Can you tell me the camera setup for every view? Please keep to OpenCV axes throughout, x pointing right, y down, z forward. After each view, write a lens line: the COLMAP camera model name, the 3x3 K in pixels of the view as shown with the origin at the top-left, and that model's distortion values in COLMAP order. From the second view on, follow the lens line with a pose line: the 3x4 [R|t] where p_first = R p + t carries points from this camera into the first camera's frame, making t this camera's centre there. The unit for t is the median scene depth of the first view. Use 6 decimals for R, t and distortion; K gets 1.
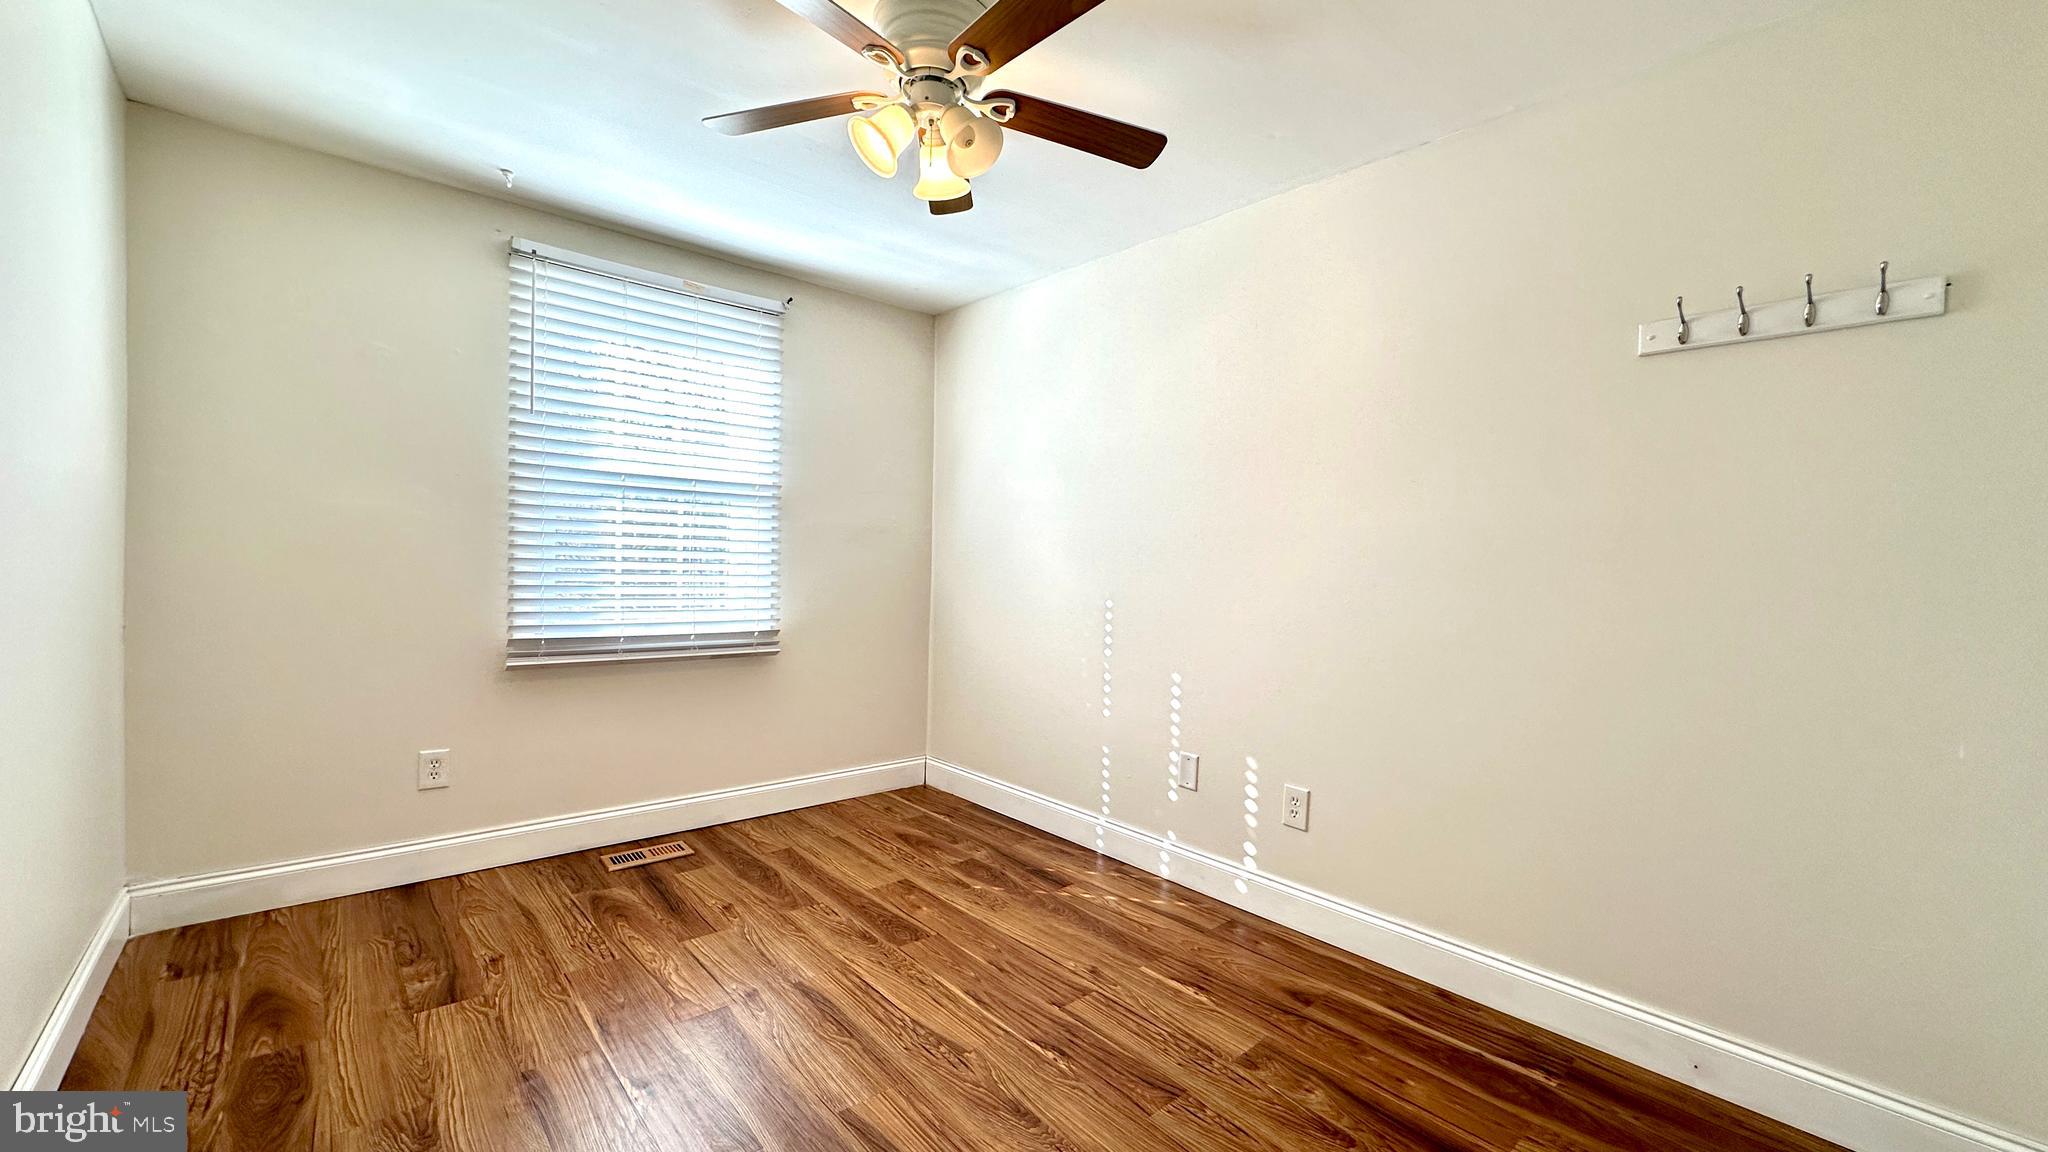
lens RADIAL K [[815.8, 0, 1024.0], [0, 815.8, 576.0], [0, 0, 1]] dist [-0.002021, 0.000041]
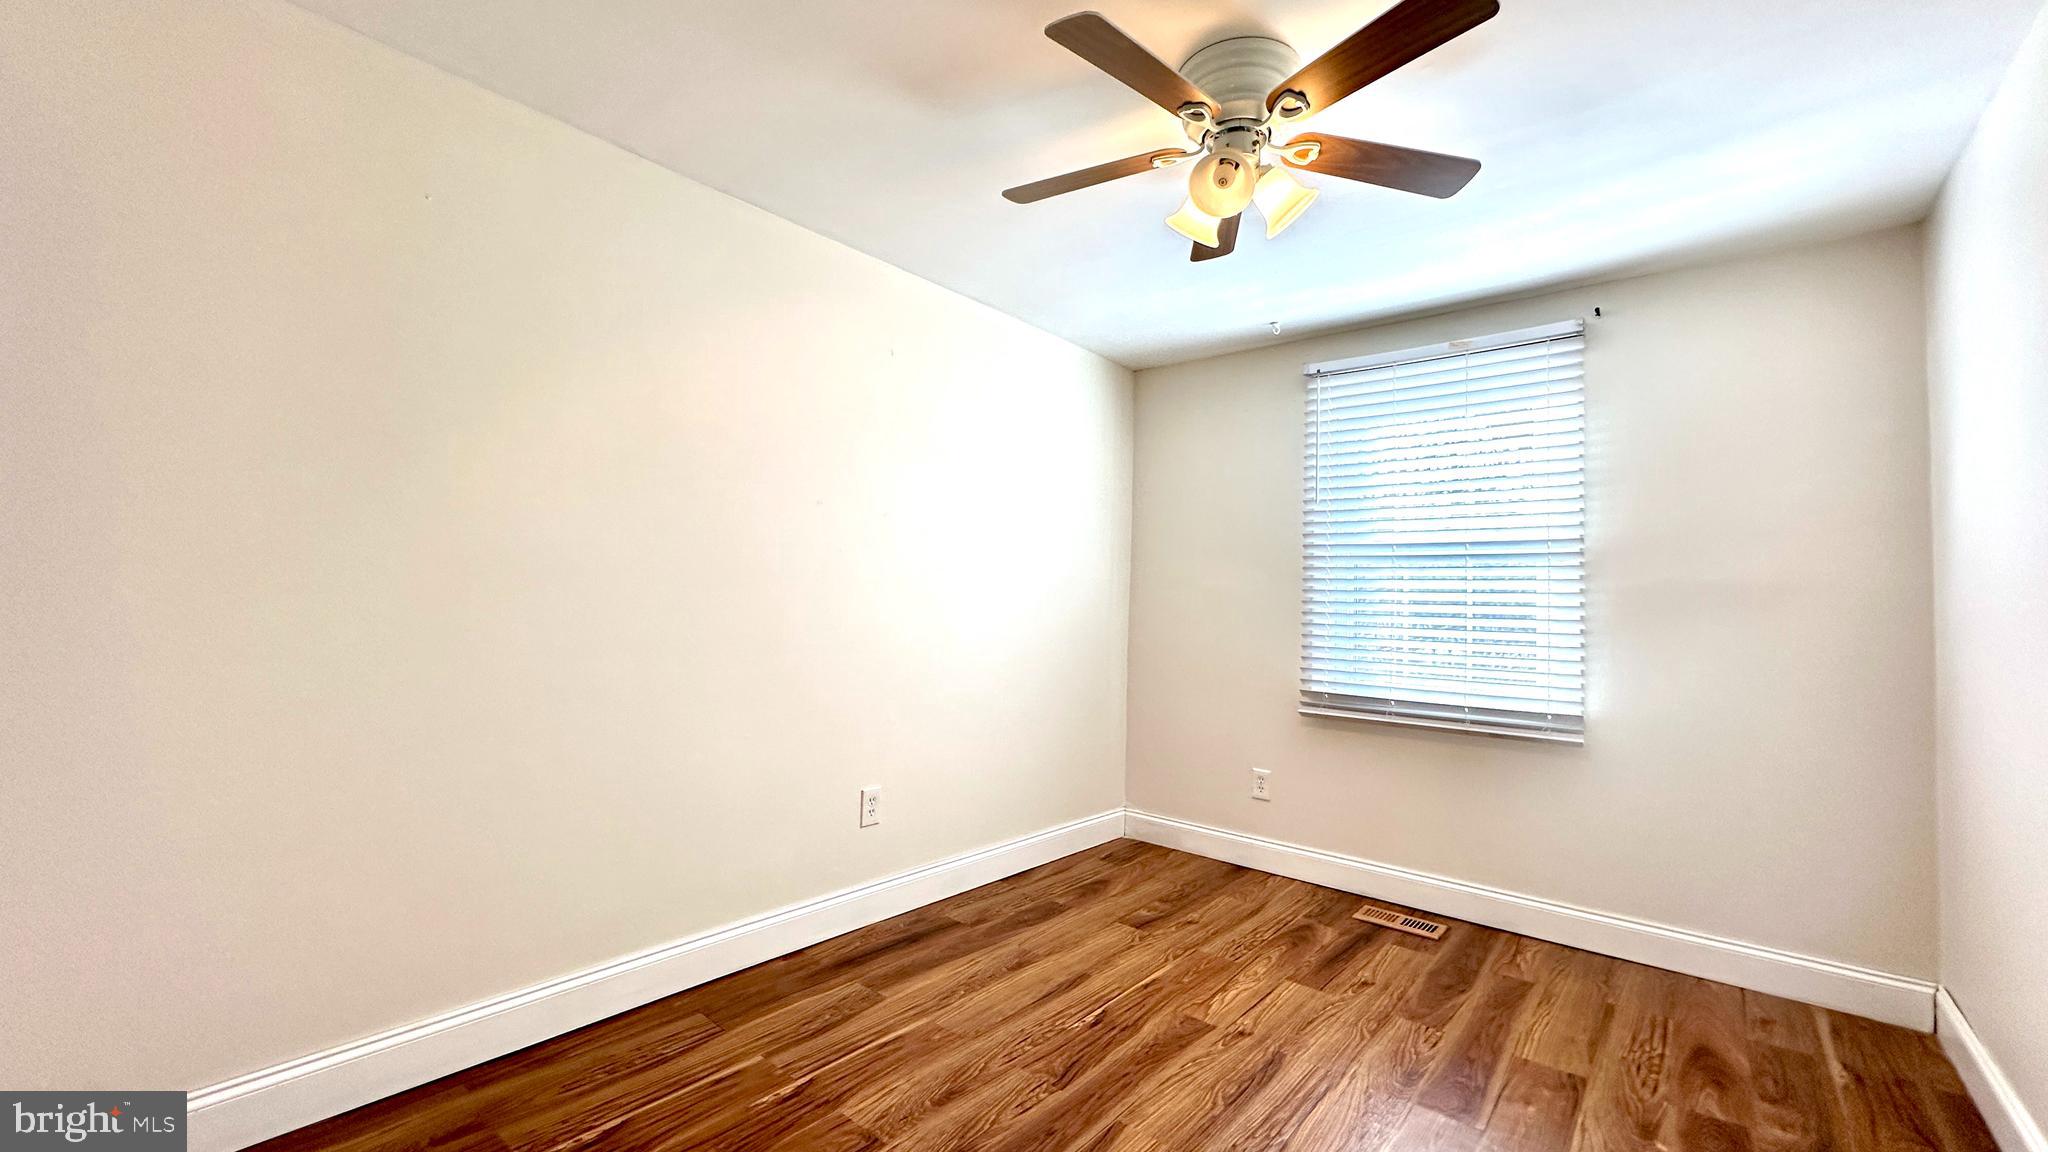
lens RADIAL K [[815.8, 0, 1024.0], [0, 815.8, 576.0], [0, 0, 1]] dist [-0.002021, 0.000041]
pose [[0.144600, -0.059438, -0.987703, 0.500340], [-0.046208, 0.996700, -0.066744, 0.008568], [0.988411, 0.055291, 0.141376, 0.393829]]
